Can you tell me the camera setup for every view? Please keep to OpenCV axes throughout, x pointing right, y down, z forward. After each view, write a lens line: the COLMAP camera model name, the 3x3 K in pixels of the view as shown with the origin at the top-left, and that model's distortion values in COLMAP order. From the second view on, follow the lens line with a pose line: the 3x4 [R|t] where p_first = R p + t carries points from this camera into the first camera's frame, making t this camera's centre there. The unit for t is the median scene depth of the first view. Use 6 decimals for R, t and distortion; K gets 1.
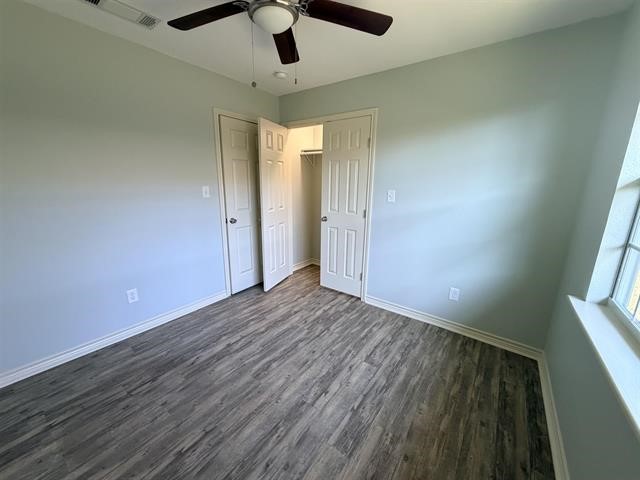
lens RADIAL K [[254.8, 0, 317.7], [0, 254.8, 239.7], [0, 0, 1]] dist [0.001583, 0.000067]
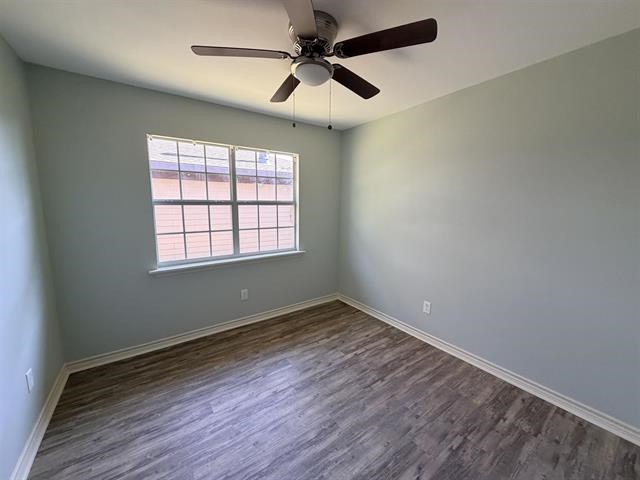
lens RADIAL K [[254.8, 0, 317.7], [0, 254.8, 239.7], [0, 0, 1]] dist [0.001583, 0.000067]
pose [[-0.949842, -0.069684, 0.304867, -0.439367], [0.047154, 0.931801, 0.359895, -0.425287], [-0.309155, 0.356219, -0.881778, 1.667885]]
